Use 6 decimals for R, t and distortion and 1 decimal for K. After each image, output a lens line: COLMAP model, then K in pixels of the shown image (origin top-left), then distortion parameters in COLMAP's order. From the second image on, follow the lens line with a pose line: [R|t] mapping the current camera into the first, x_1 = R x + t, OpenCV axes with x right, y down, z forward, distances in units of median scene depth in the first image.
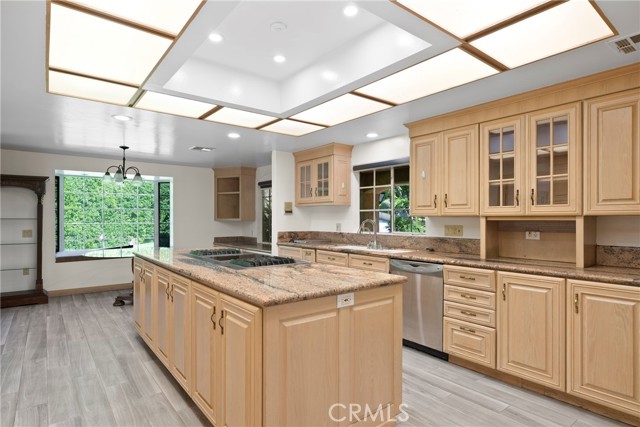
lens RADIAL K [[349.4, 0, 318.7], [0, 349.4, 216.2], [0, 0, 1]] dist [-0.011743, 0.002476]
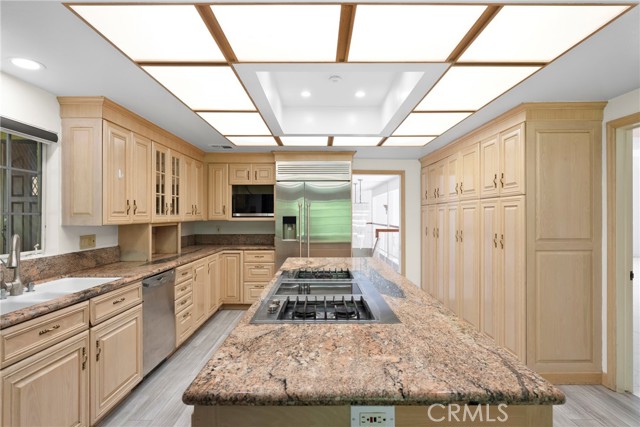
lens RADIAL K [[349.4, 0, 320.3], [0, 349.4, 213.5], [0, 0, 1]] dist [-0.011743, 0.002476]
pose [[-0.779867, -0.000794, 0.625945, -0.576180], [-0.005142, 0.999974, -0.005137, -0.024561], [-0.625924, -0.007225, -0.779851, 1.332716]]
